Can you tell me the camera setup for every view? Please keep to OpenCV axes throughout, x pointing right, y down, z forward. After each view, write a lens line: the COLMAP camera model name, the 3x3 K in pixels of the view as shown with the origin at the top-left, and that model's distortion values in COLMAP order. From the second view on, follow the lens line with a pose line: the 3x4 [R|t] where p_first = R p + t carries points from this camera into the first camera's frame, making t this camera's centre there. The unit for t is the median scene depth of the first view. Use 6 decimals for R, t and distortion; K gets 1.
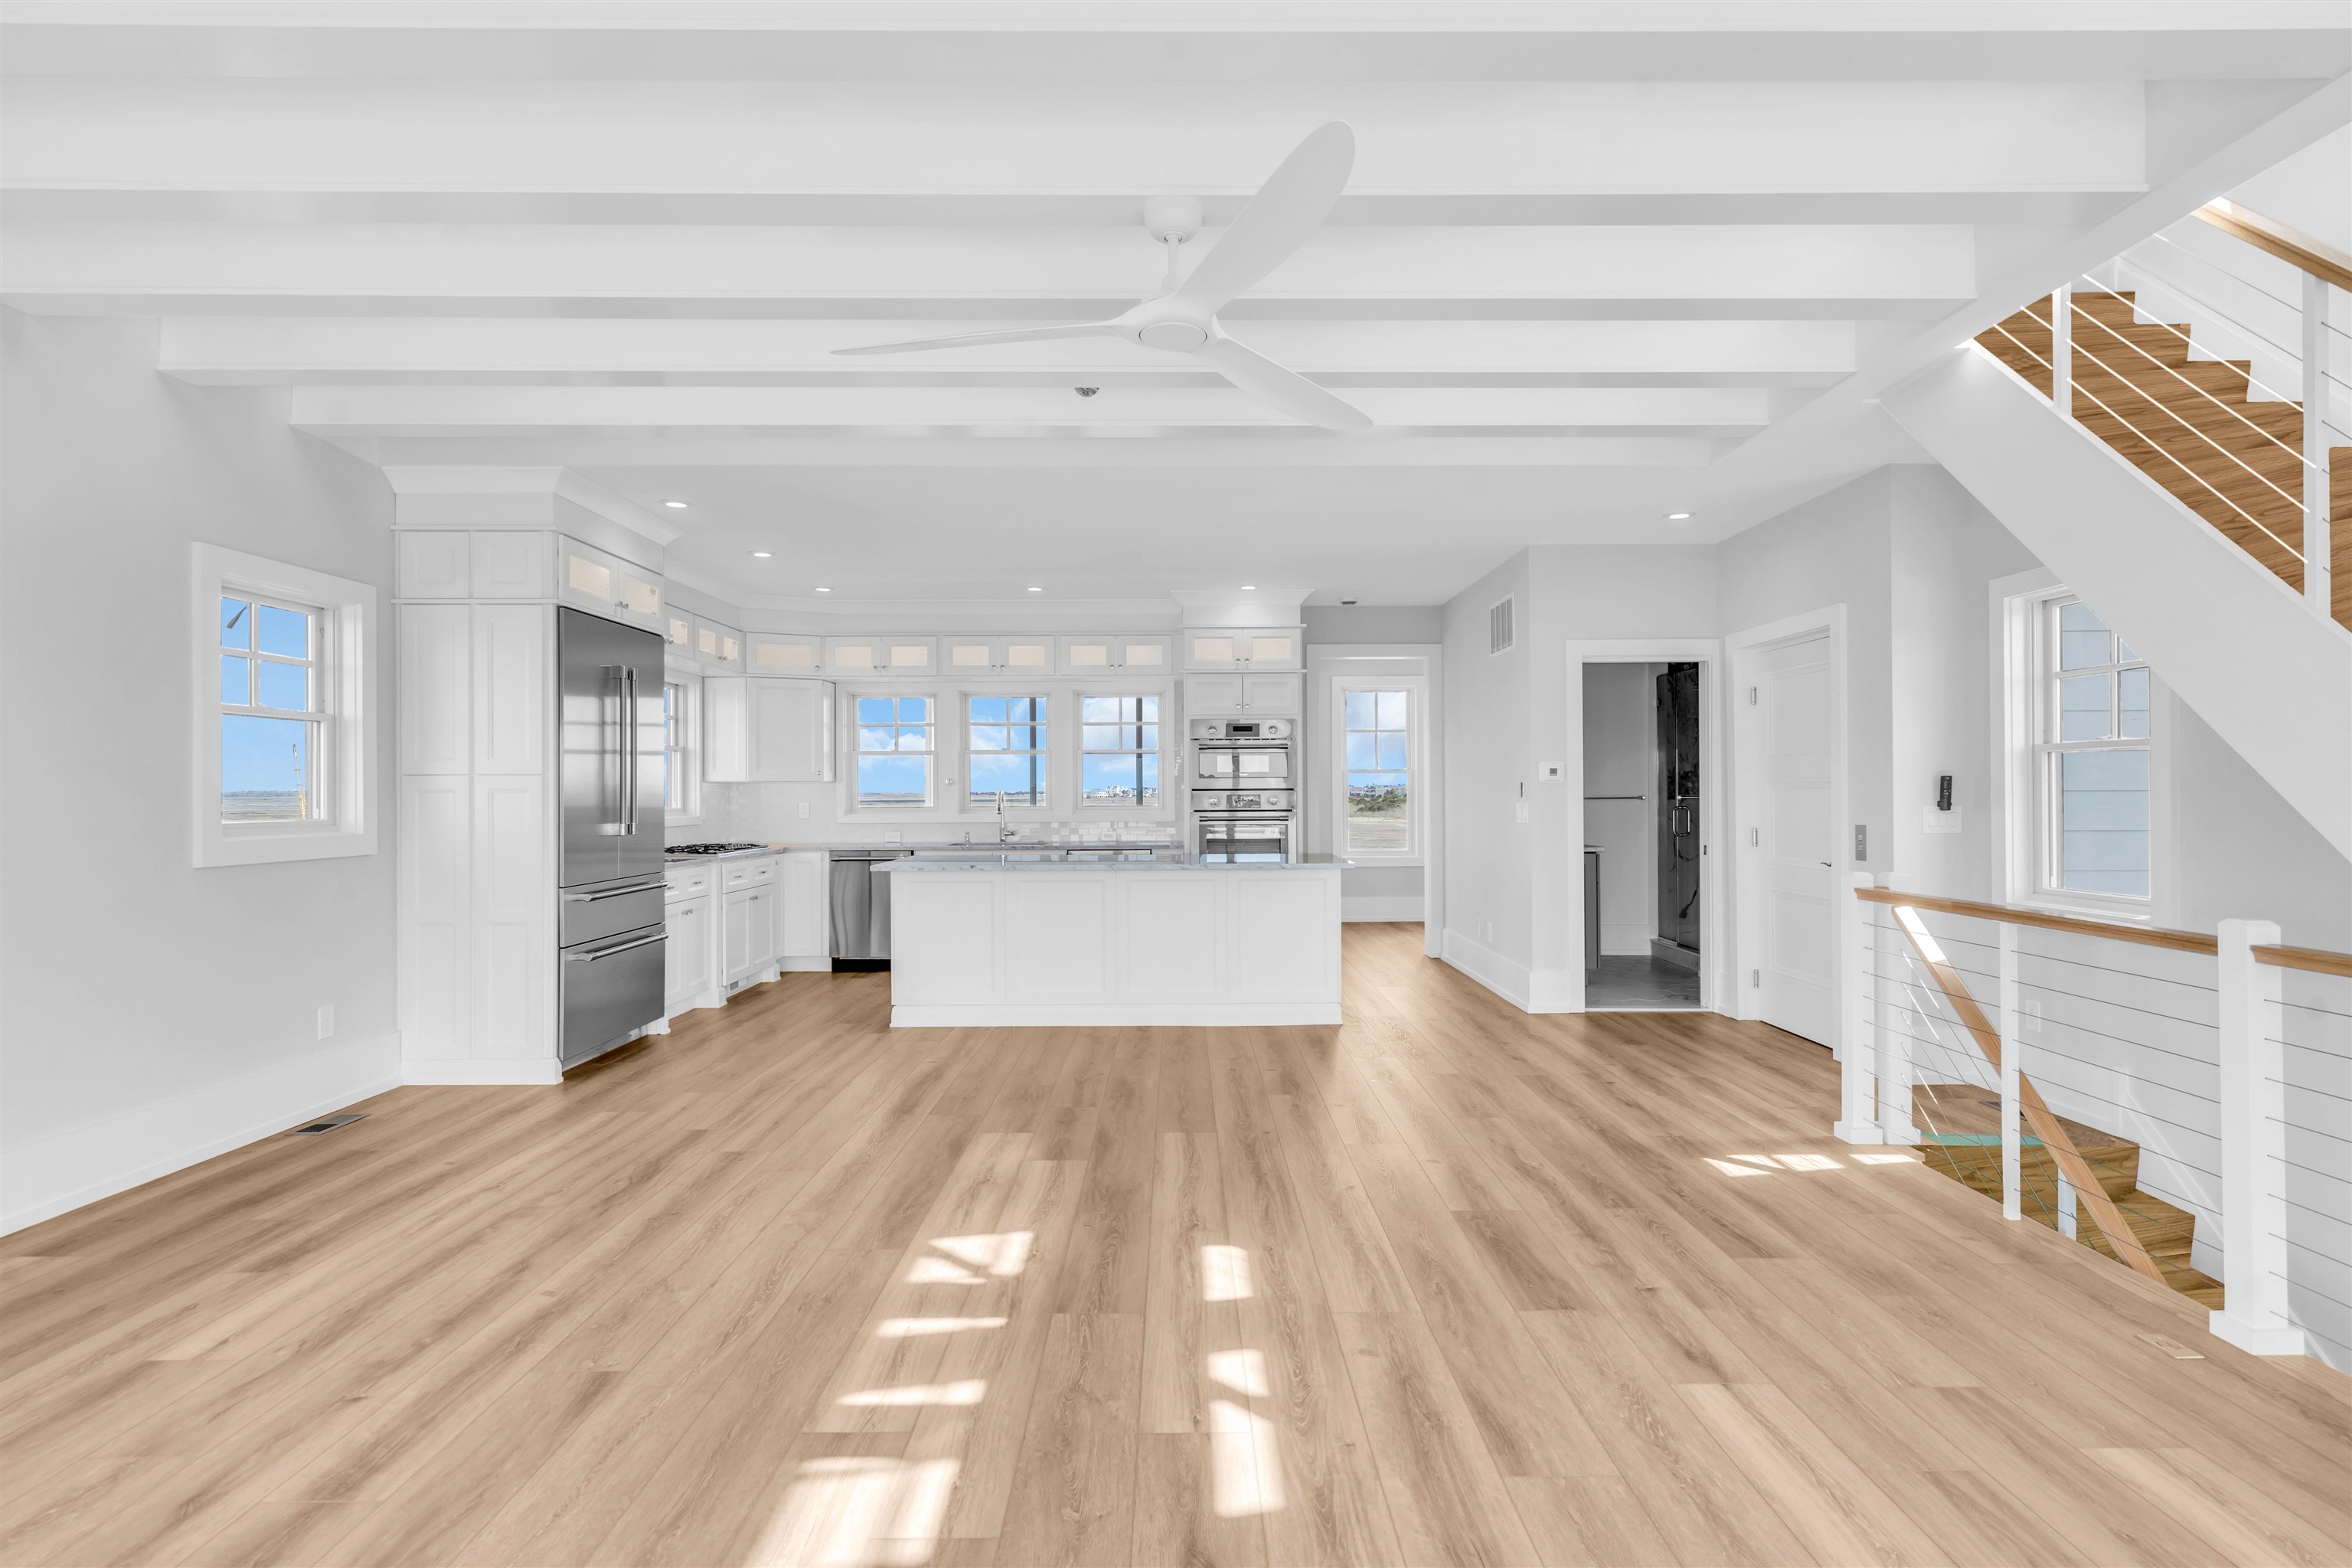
lens RADIAL K [[1193.4, 0, 1187.6], [0, 1193.4, 780.3], [0, 0, 1]] dist [0.003118, -0.000008]
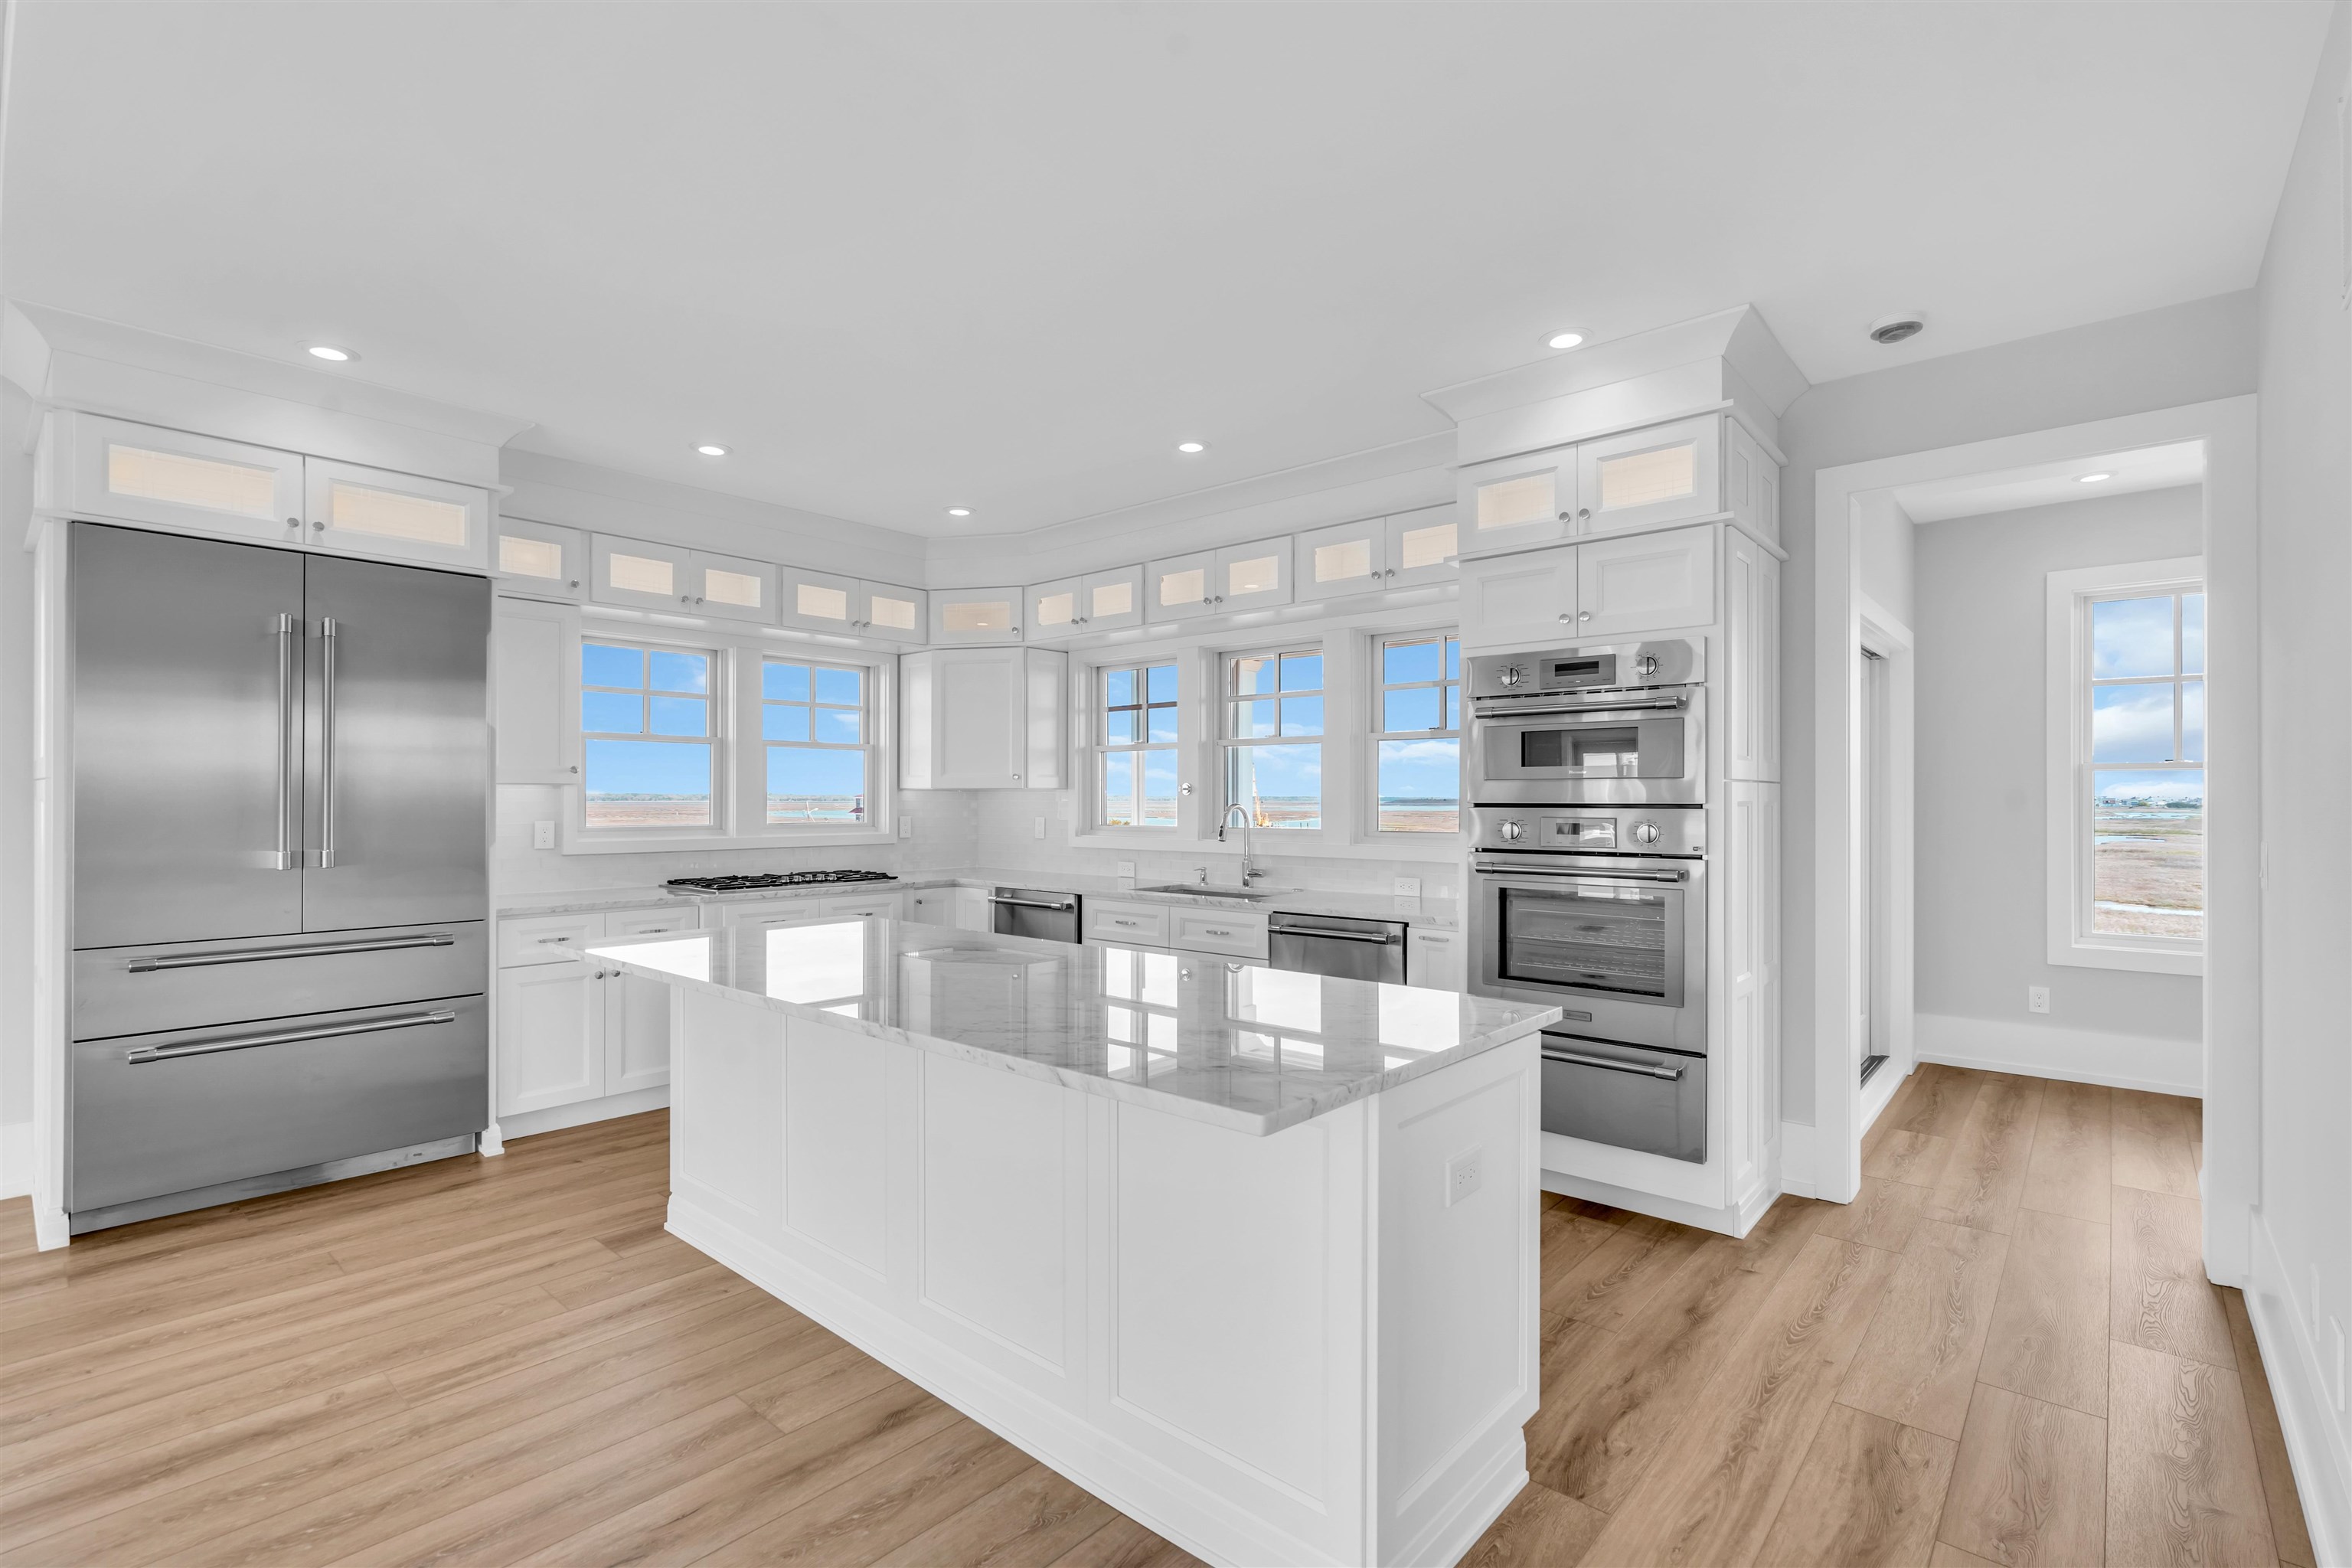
lens RADIAL K [[1072.8, 0, 1160.5], [0, 1072.8, 795.9], [0, 0, 1]] dist [-0.003763, 0.001731]
pose [[0.745638, 0.003469, -0.666342, 0.315601], [0.000824, 0.999981, 0.006128, 0.002663], [0.666350, -0.005118, 0.745621, 0.961005]]
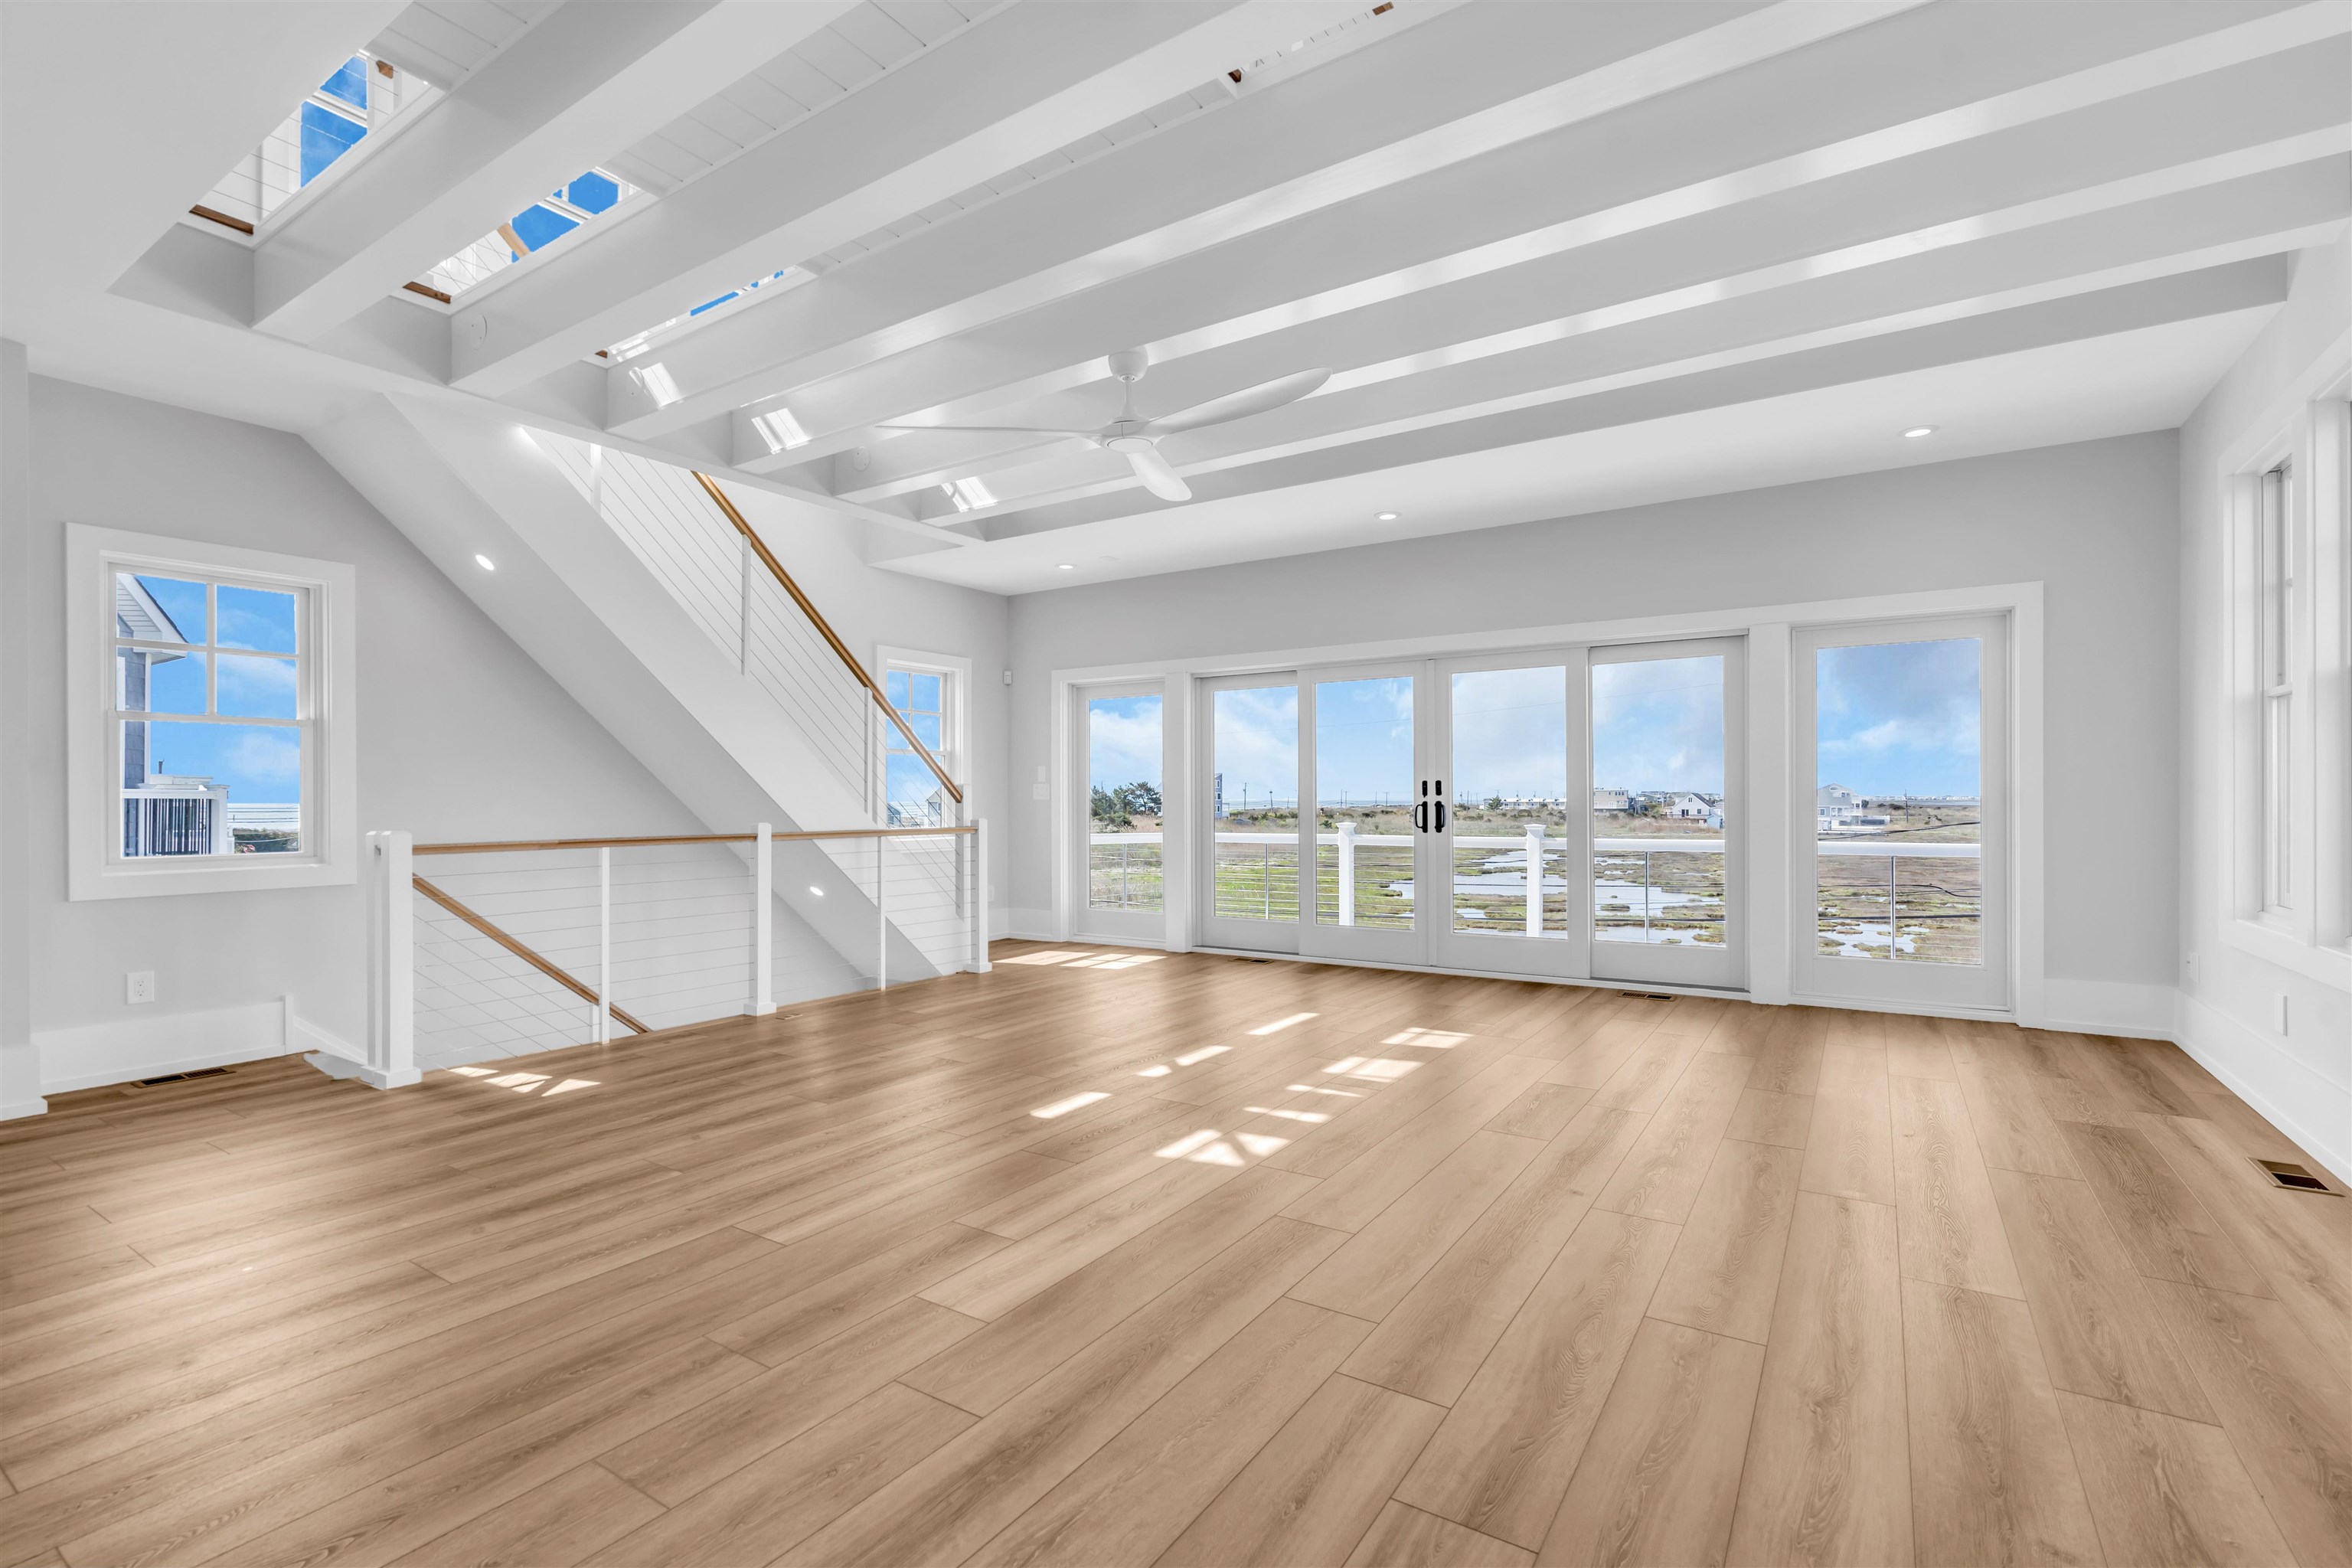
lens RADIAL K [[1072.8, 0, 1196.5], [0, 1072.8, 800.2], [0, 0, 1]] dist [-0.003763, 0.001731]
pose [[-0.836915, 0.003522, 0.547322, -0.438567], [-0.002599, 0.999942, -0.010409, 0.048774], [-0.547327, -0.010133, -0.836858, 1.133414]]
